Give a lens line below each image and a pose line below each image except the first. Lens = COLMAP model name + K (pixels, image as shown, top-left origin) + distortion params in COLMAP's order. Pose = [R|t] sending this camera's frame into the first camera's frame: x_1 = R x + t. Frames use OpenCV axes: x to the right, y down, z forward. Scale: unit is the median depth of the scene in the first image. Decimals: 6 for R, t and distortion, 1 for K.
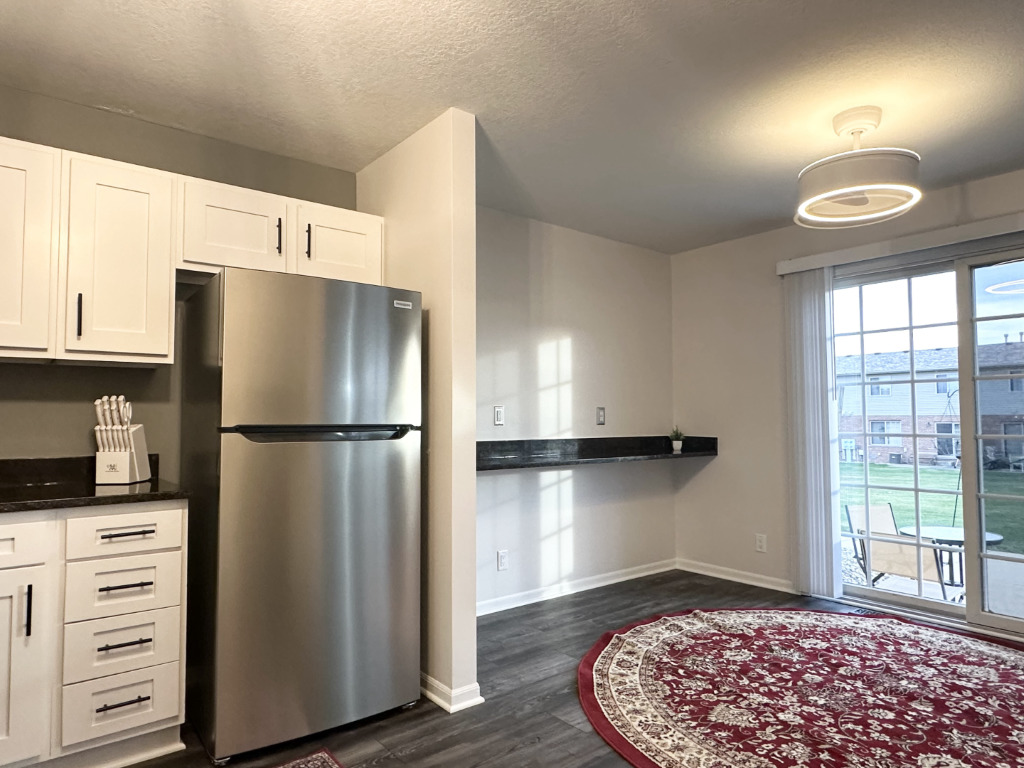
lens RADIAL K [[631.7, 0, 511.3], [0, 631.7, 390.8], [0, 0, 1]] dist [-0.002373, -0.000483]
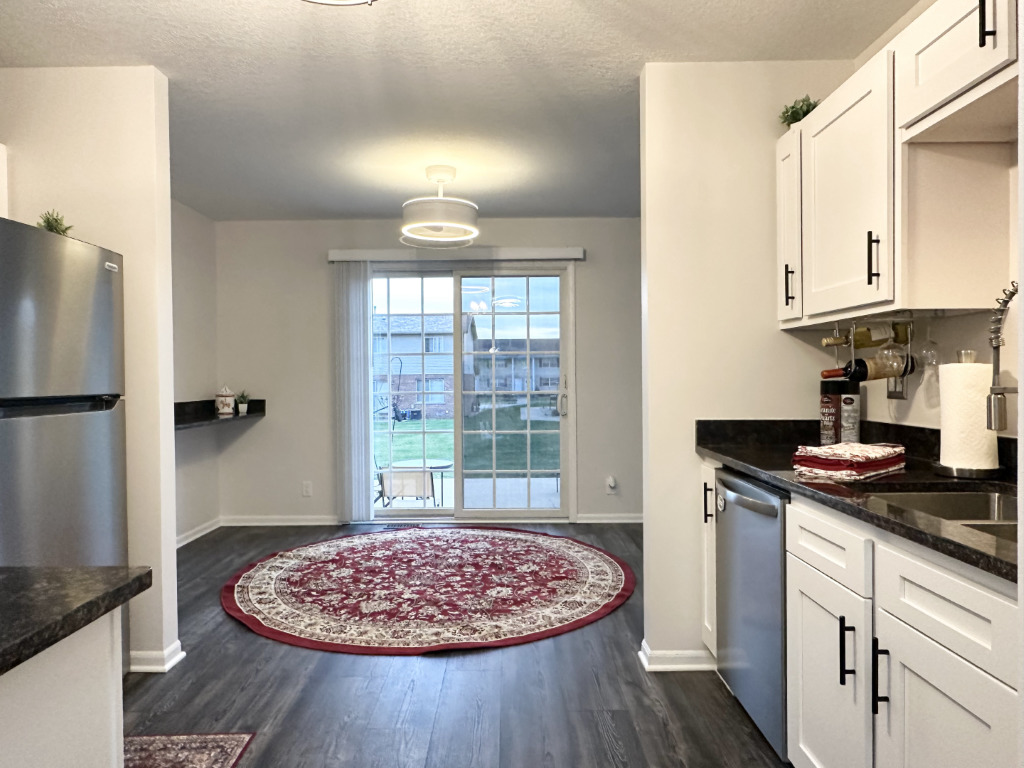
lens RADIAL K [[665.8, 0, 512.0], [0, 665.8, 384.0], [0, 0, 1]] dist [0.001282, -0.046450]
pose [[0.633111, -0.009994, 0.773997, -0.435201], [-0.032358, 0.998701, 0.039364, -0.016647], [-0.773385, -0.049967, 0.631965, -0.072843]]
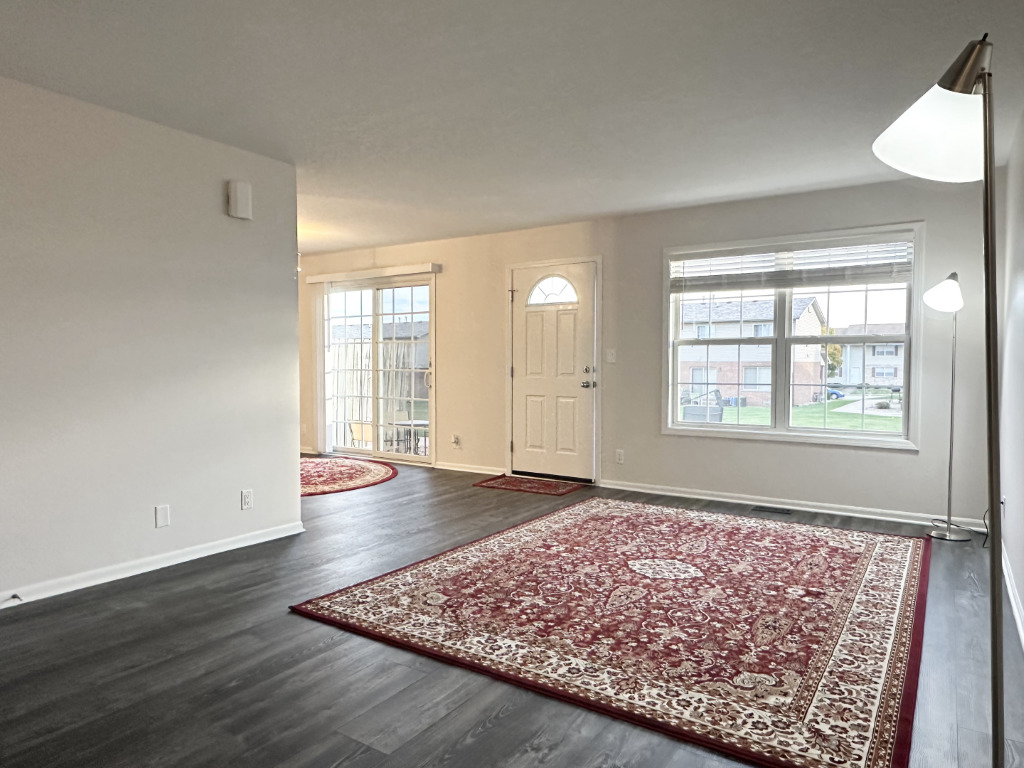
lens RADIAL K [[665.8, 0, 512.0], [0, 665.8, 384.0], [0, 0, 1]] dist [0.001282, -0.046450]
pose [[0.949157, -0.002706, 0.314791, 0.513793], [-0.020662, 0.997271, 0.070872, -0.054551], [-0.314124, -0.073773, 0.946511, -1.412026]]
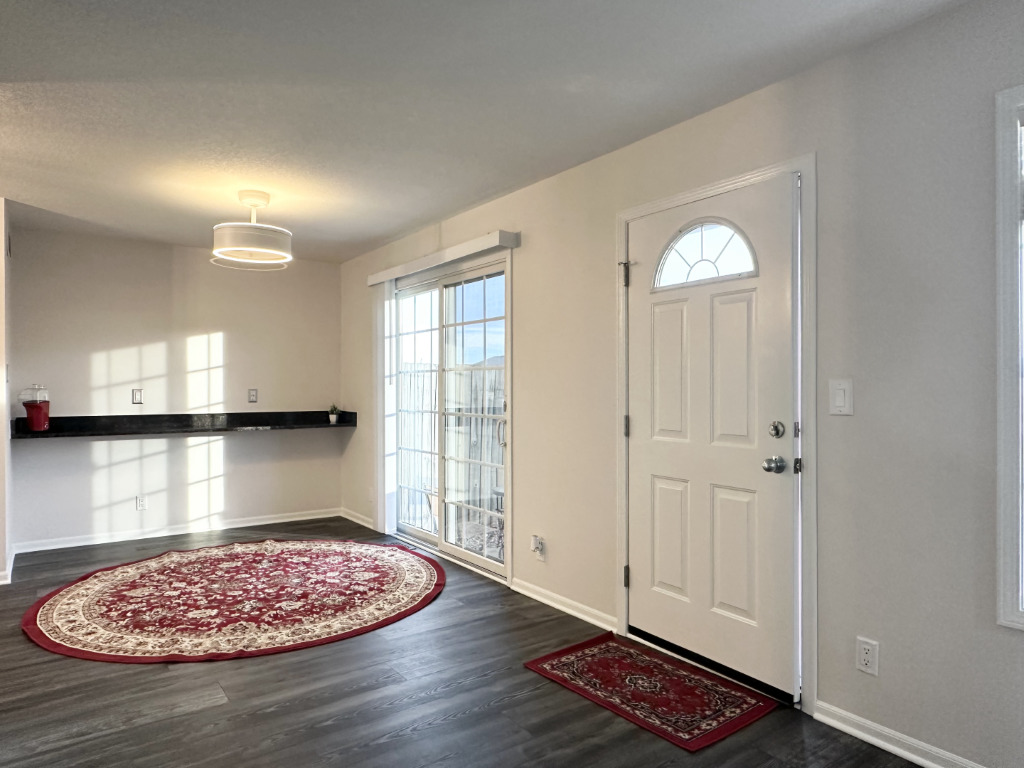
lens RADIAL K [[656.3, 0, 512.0], [0, 656.3, 384.0], [0, 0, 1]] dist [-0.004721, -0.001910]
pose [[0.998734, 0.002102, -0.050256, 1.058774], [-0.000138, 0.999237, 0.039054, -0.050267], [0.050300, -0.038998, 0.997972, -0.435324]]
